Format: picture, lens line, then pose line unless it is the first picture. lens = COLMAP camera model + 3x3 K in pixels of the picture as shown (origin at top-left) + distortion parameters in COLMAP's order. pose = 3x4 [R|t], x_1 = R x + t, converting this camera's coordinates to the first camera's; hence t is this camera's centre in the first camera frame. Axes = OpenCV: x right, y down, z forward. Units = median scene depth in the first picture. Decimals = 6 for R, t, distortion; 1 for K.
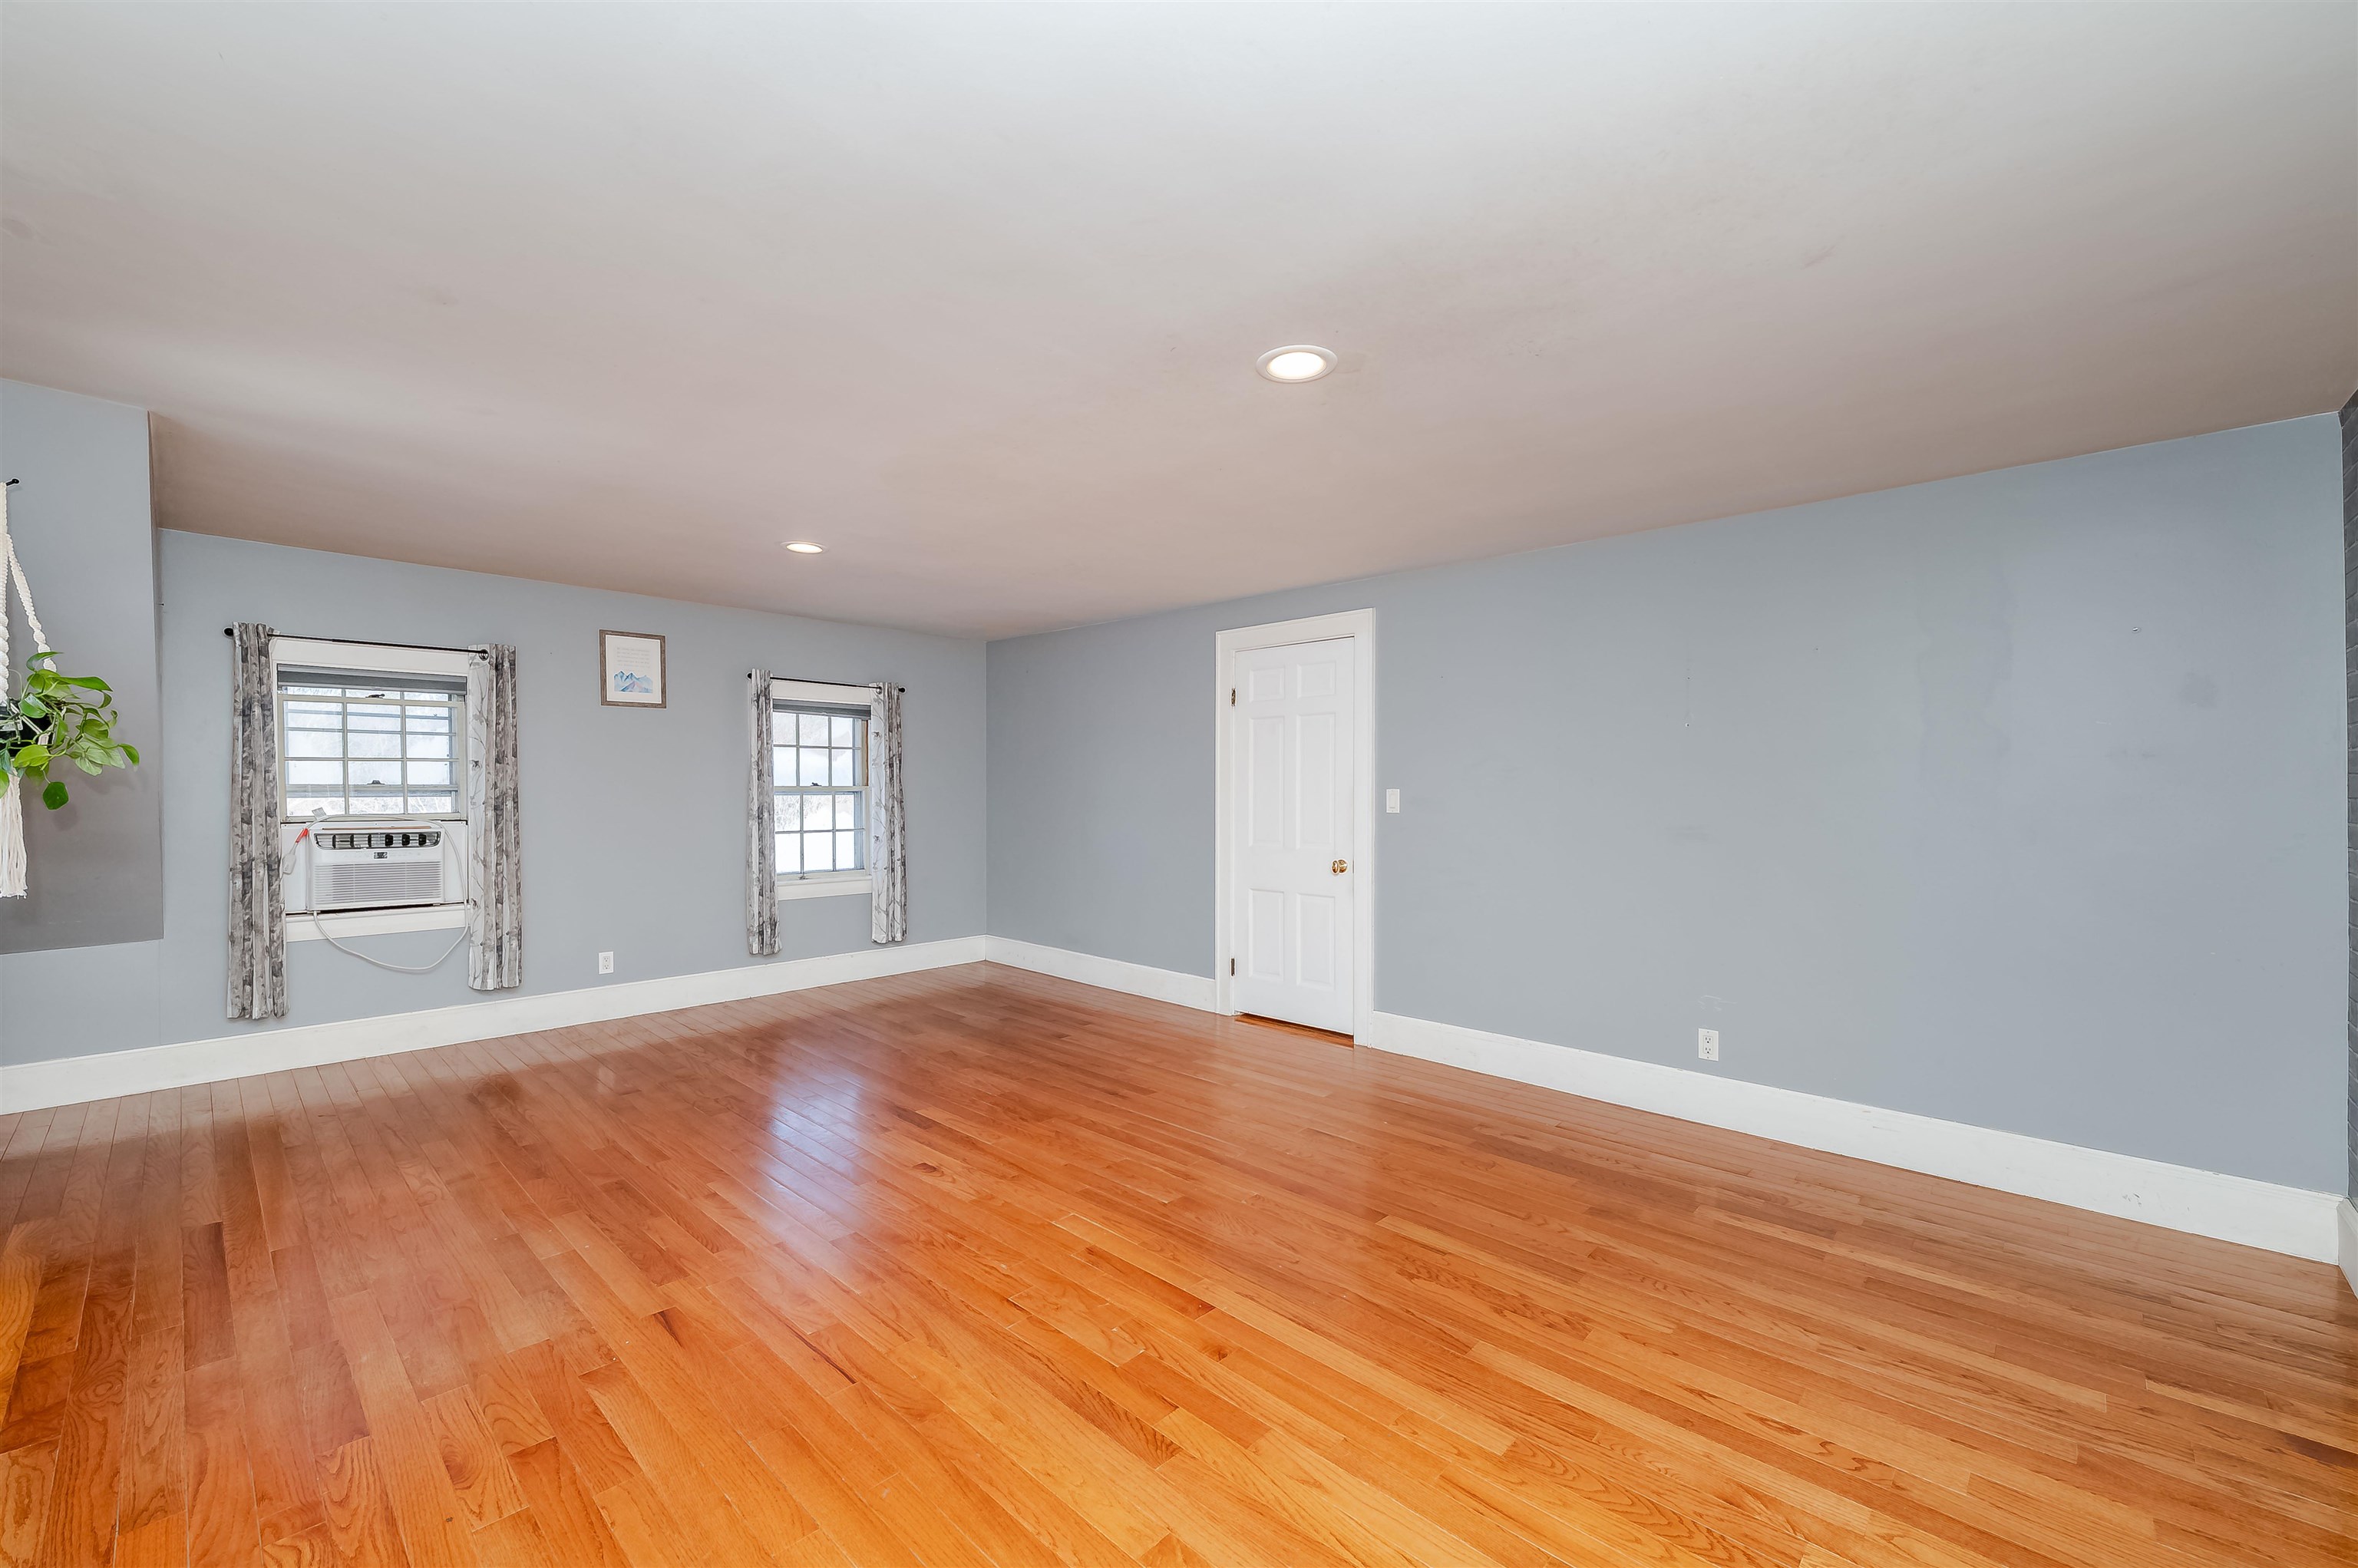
lens RADIAL K [[939.8, 0, 1161.4], [0, 939.8, 789.7], [0, 0, 1]] dist [-0.002166, 0.000912]
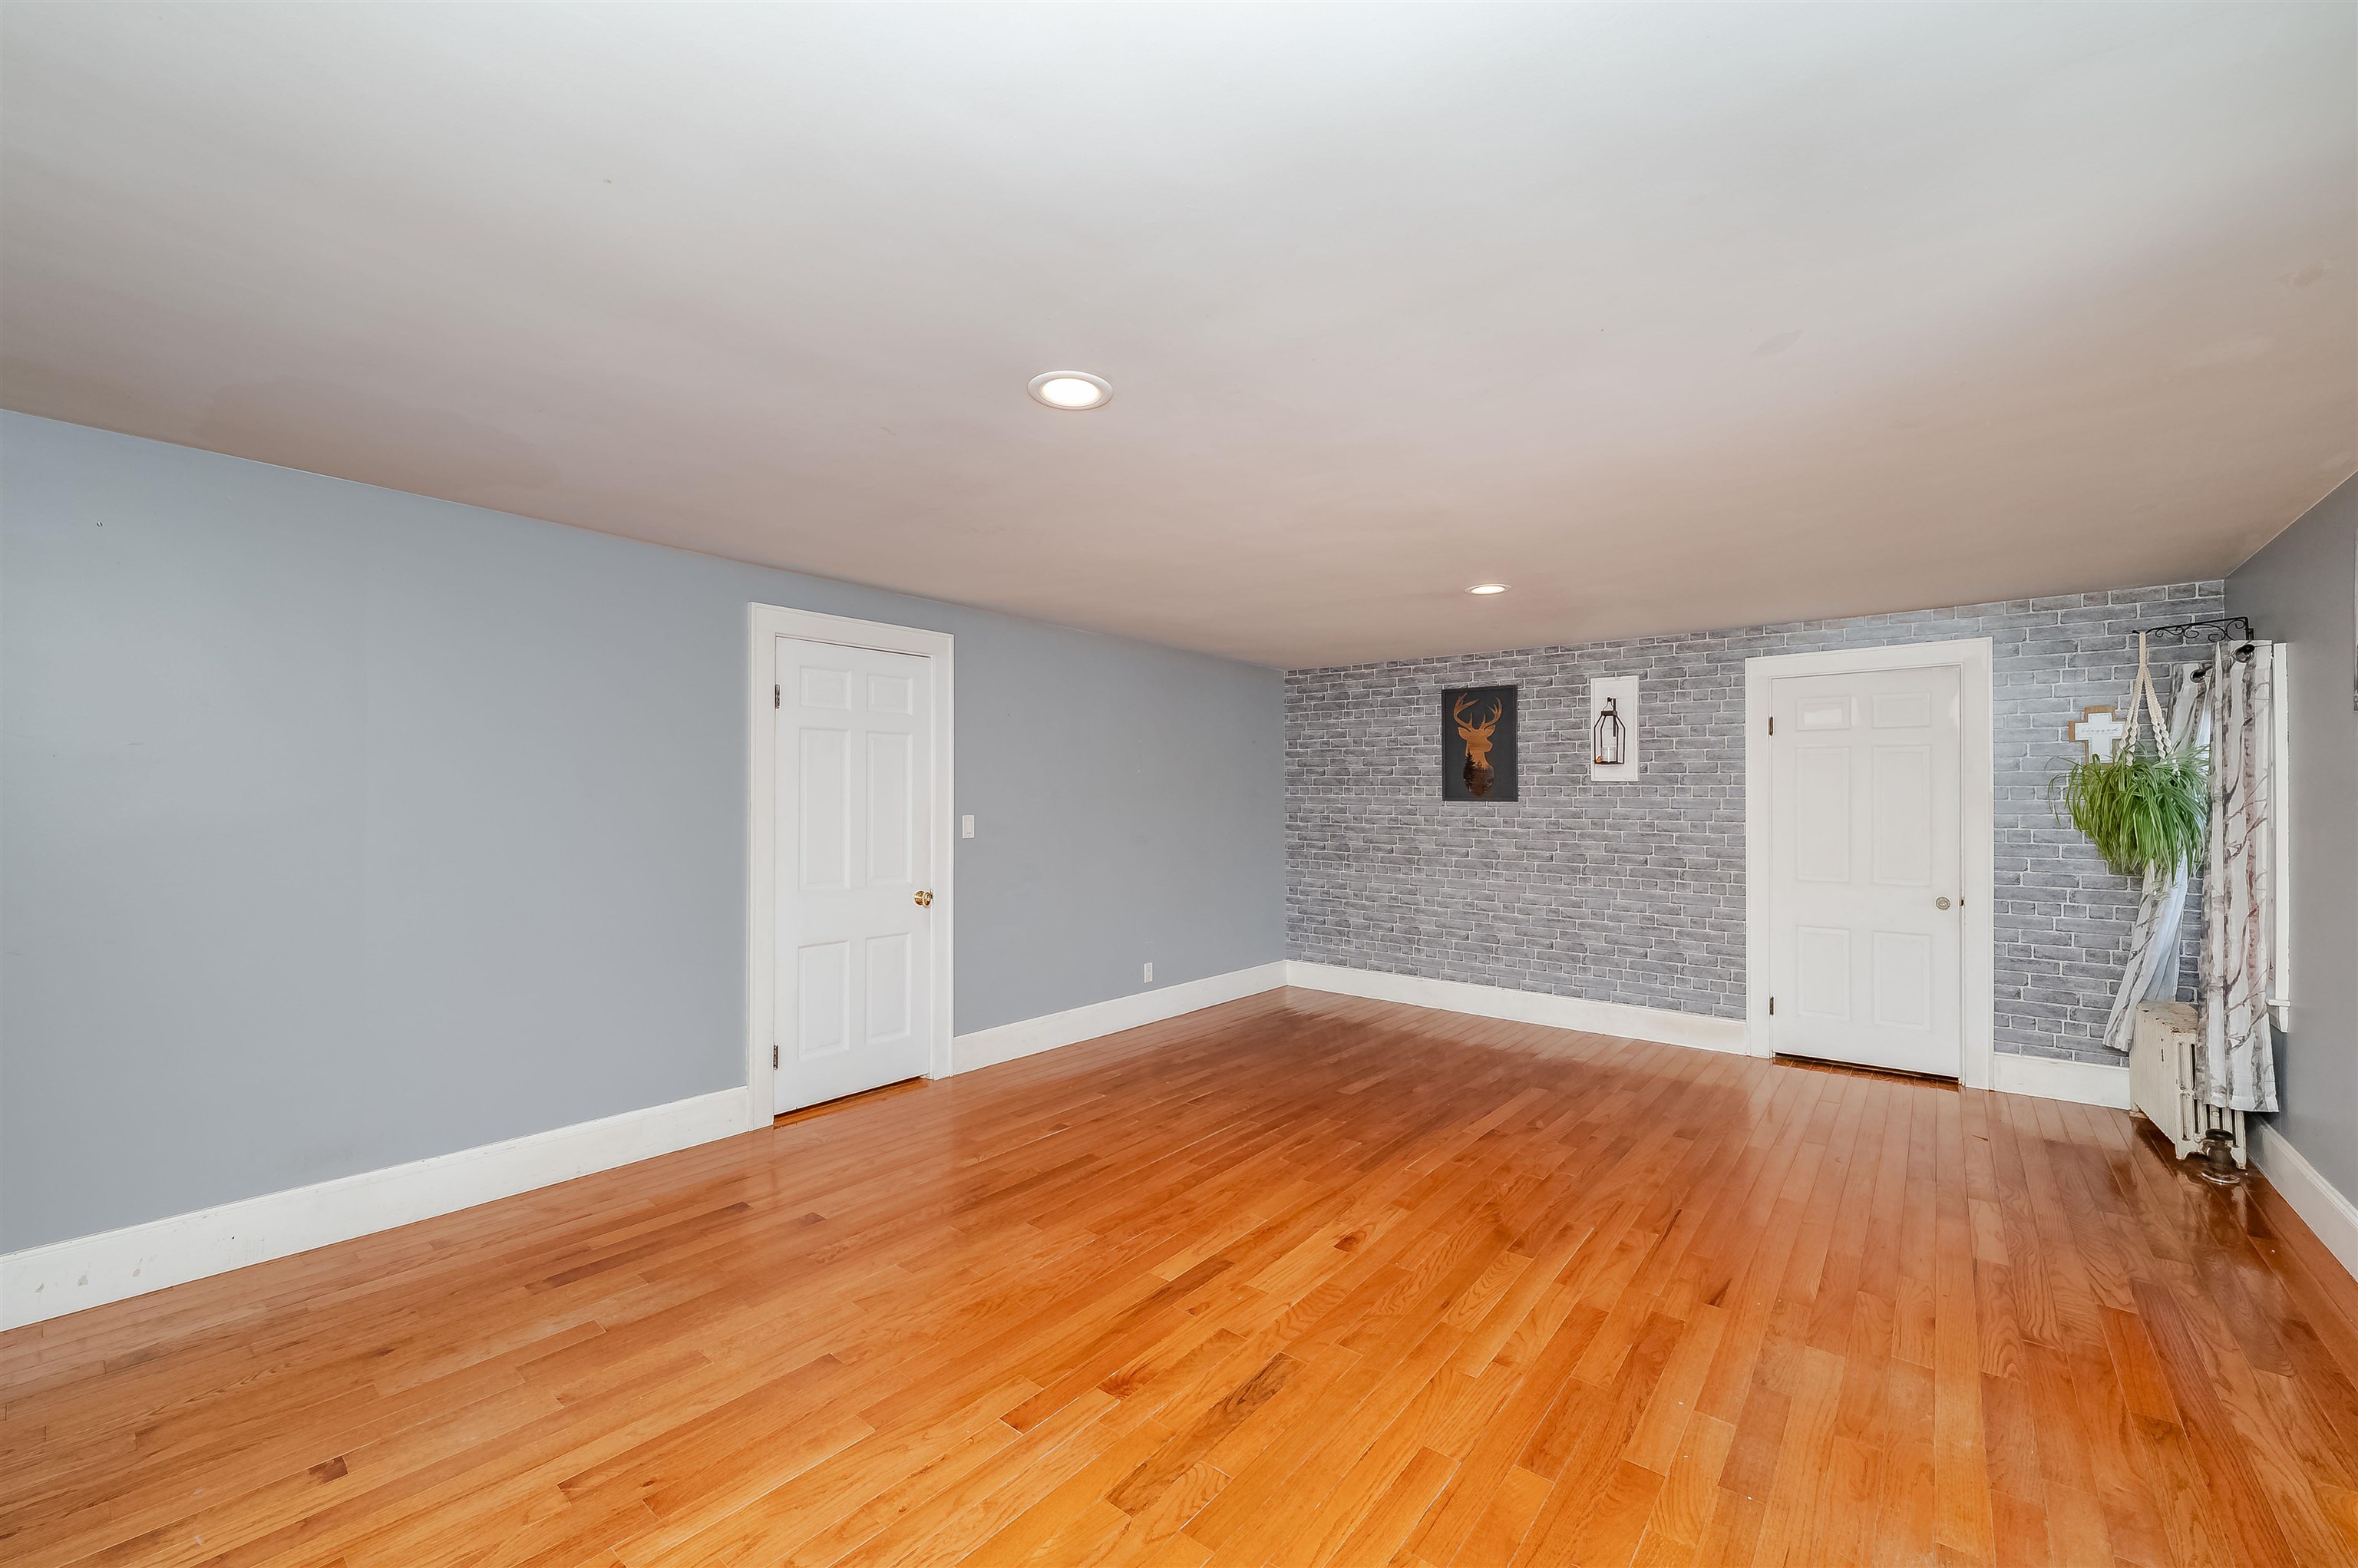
lens RADIAL K [[939.8, 0, 1161.3], [0, 939.8, 789.5], [0, 0, 1]] dist [-0.002166, 0.000912]
pose [[-0.069169, 0.005451, 0.997590, -1.069791], [-0.001640, 0.999983, -0.005577, -0.031611], [-0.997604, -0.002021, -0.069159, 1.154695]]
